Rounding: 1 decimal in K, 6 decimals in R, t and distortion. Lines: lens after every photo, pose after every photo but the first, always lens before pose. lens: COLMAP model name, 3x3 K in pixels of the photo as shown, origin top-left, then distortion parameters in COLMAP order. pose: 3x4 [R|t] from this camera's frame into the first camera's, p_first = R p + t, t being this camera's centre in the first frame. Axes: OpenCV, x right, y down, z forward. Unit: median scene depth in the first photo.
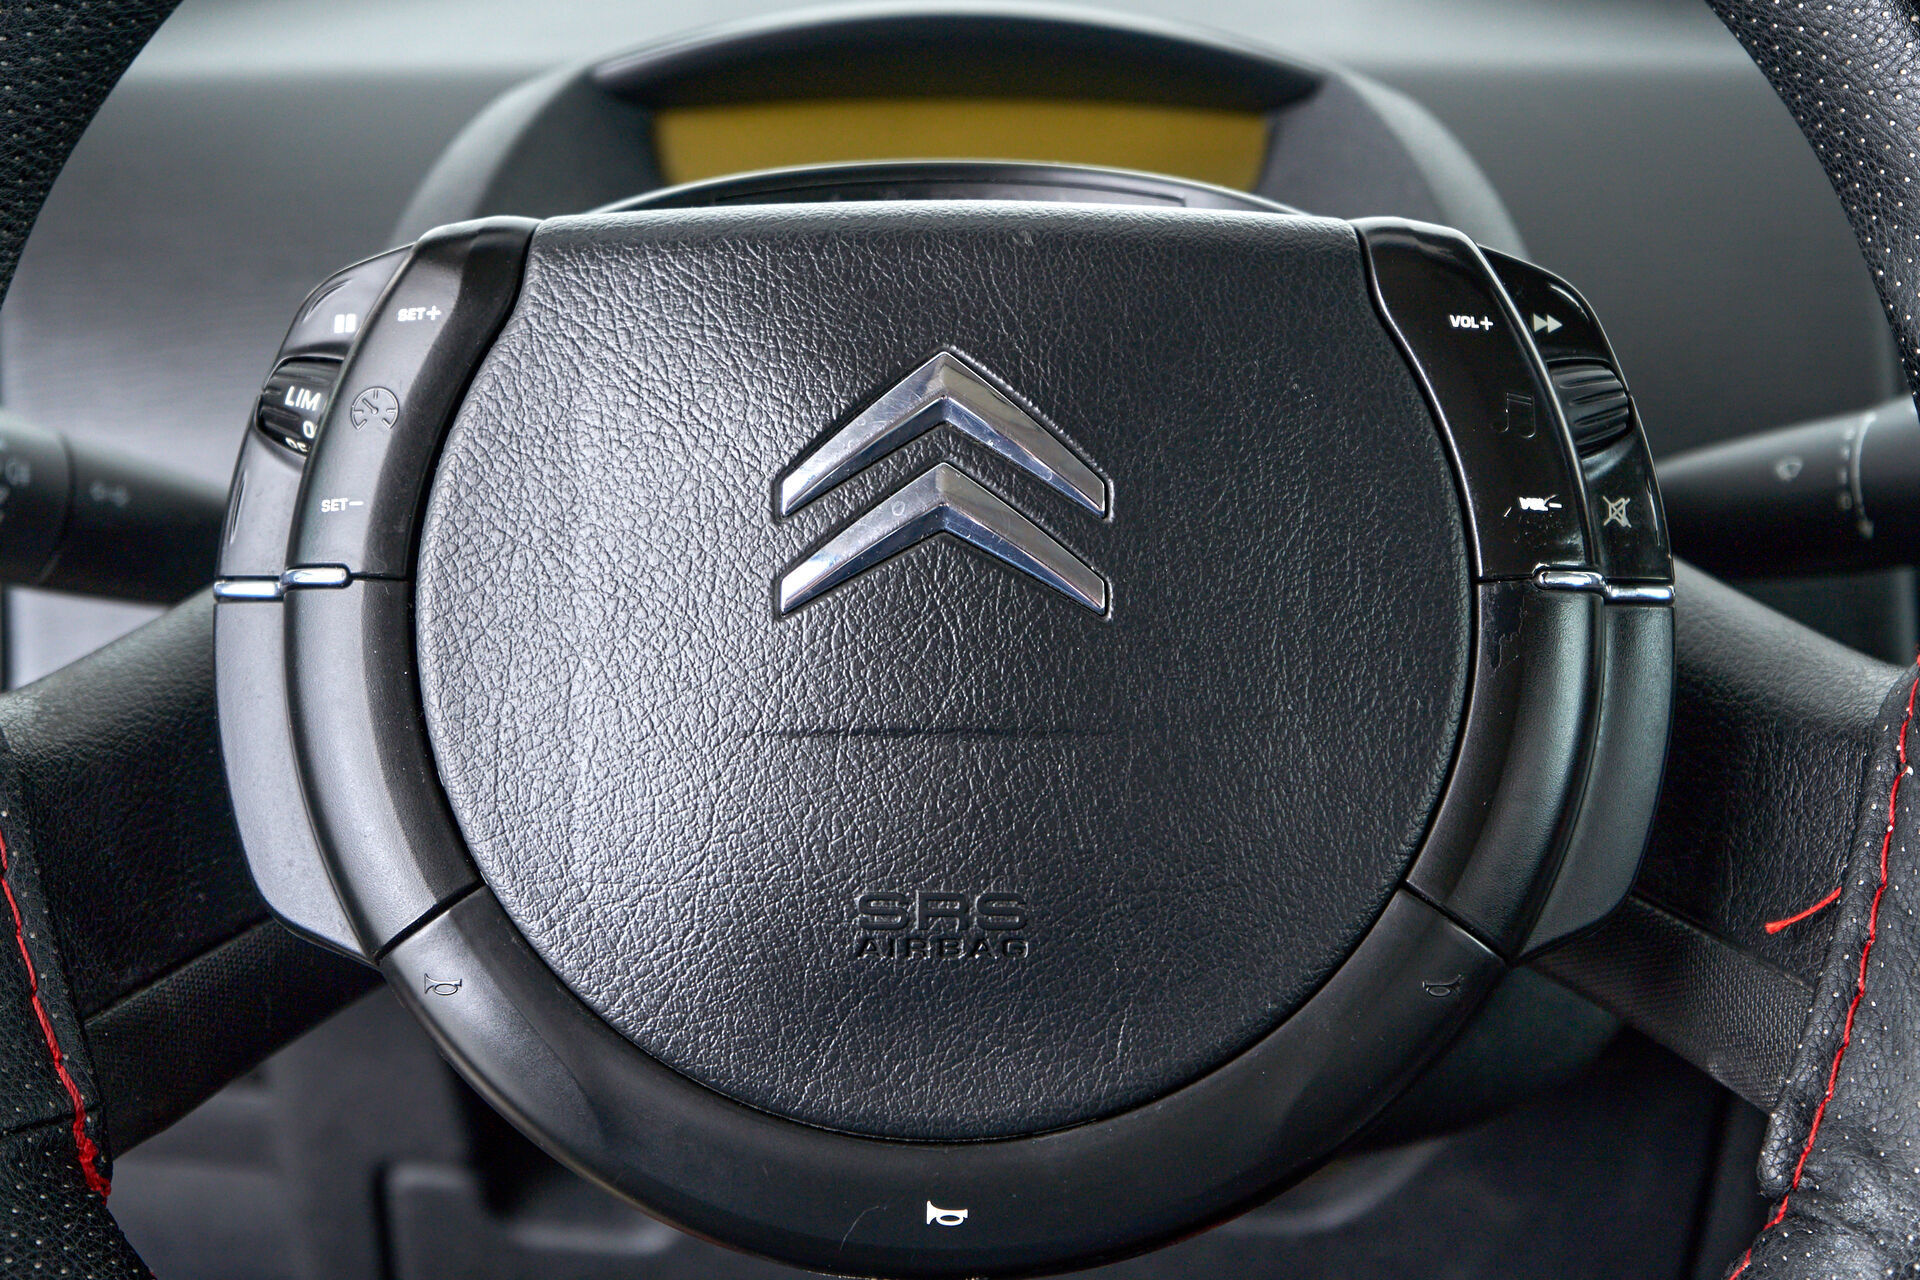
lens RADIAL K [[4411.7, 0, 963.1], [0, 4411.7, 638.3], [0, 0, 1]] dist [-0.046336, 0.000000]
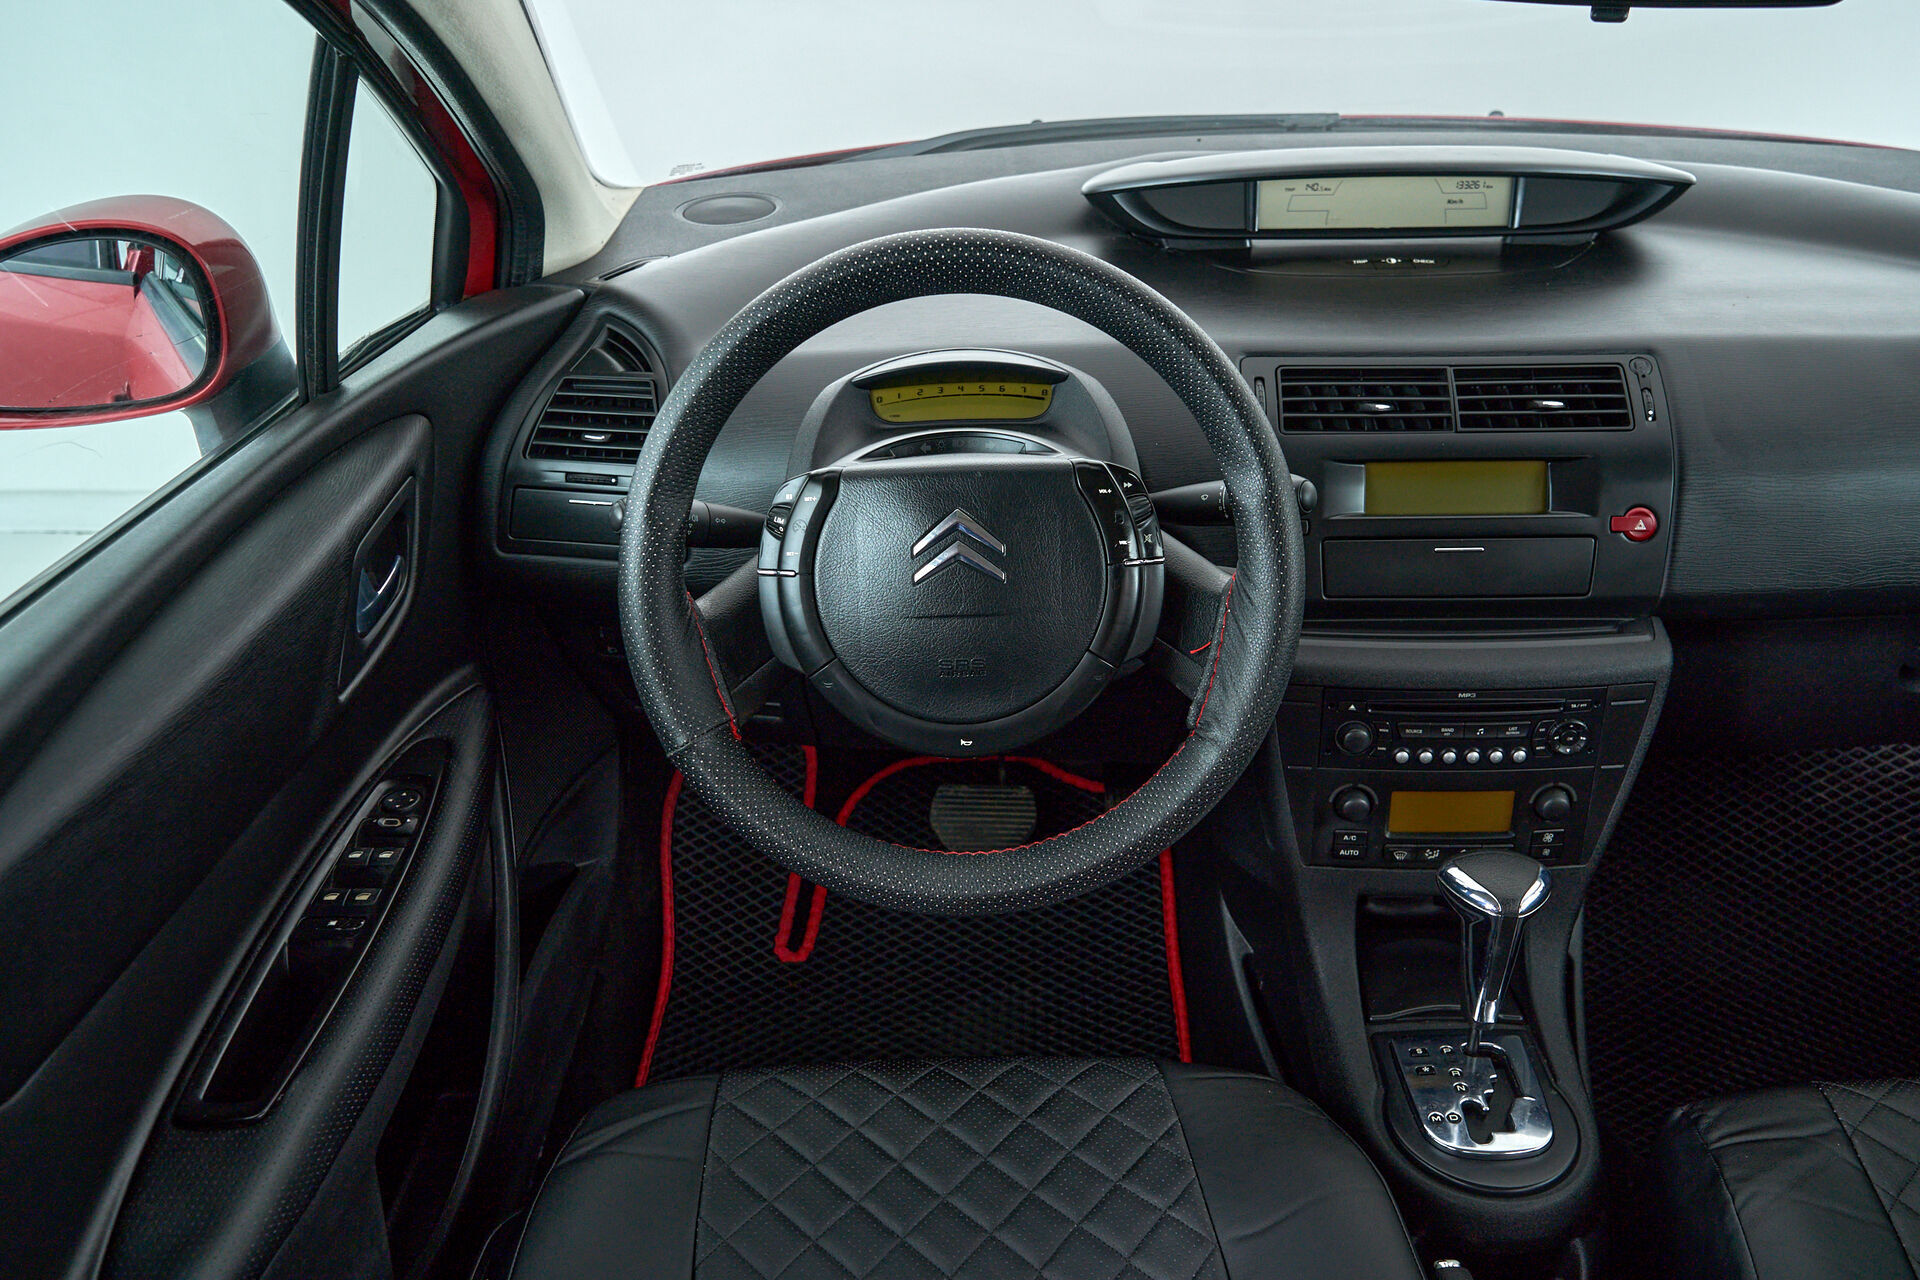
lens RADIAL K [[1554.8, 0, 959.2], [0, 1554.8, 636.4], [0, 0, 1]] dist [0.006183, -0.007508]
pose [[0.999223, -0.032876, -0.021729, 0.021184], [0.036454, 0.980570, 0.192754, -0.204143], [0.014969, -0.193397, 0.981006, -0.258480]]
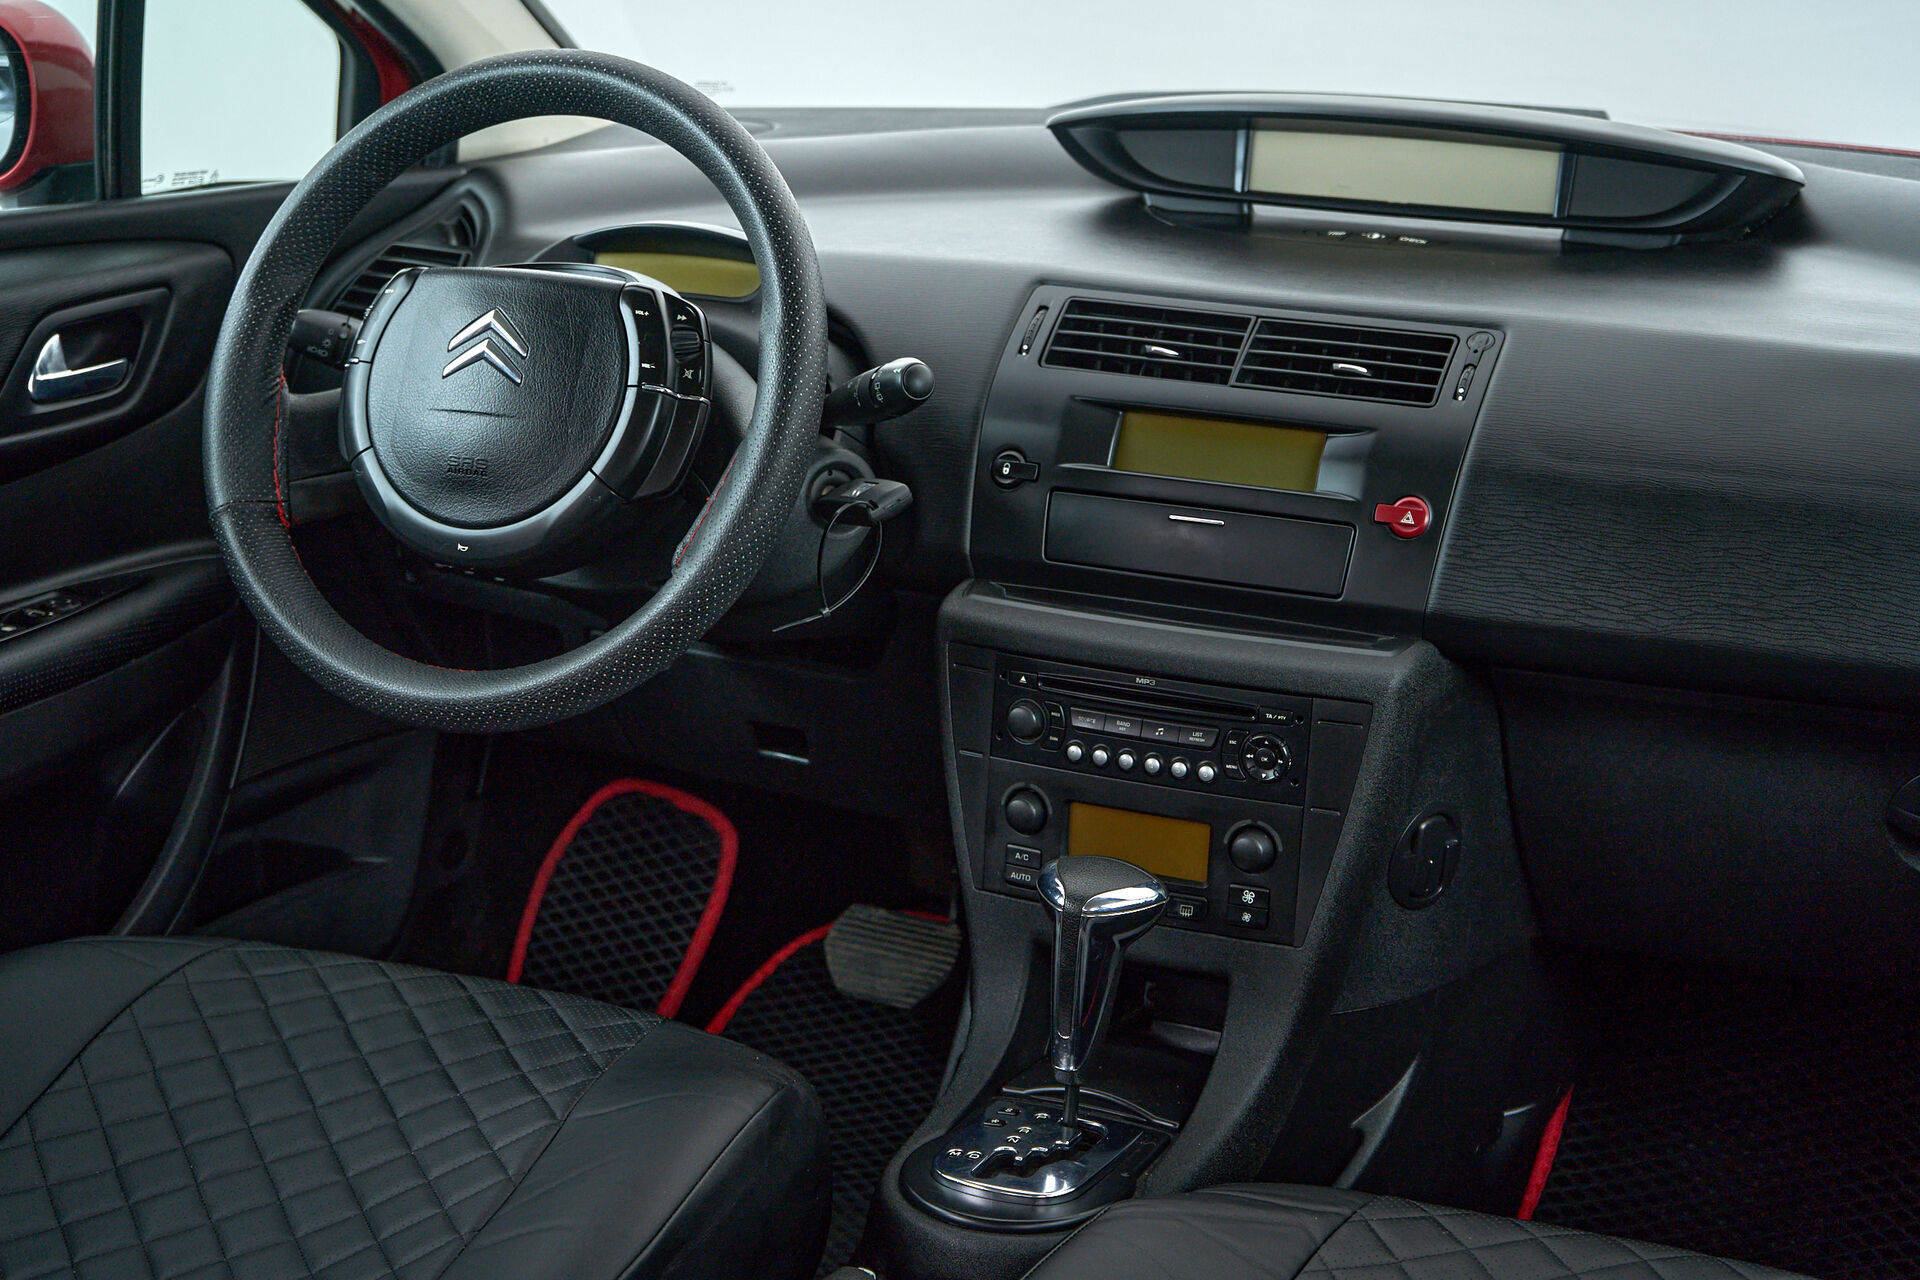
lens RADIAL K [[3213.9, 0, 966.9], [0, 3213.9, 637.2], [0, 0, 1]] dist [0.021758, 0.000000]
pose [[0.903424, 0.108780, -0.414718, 1.423484], [-0.124563, 0.992149, -0.011110, 0.176986], [0.410254, 0.061696, 0.909882, -1.174292]]
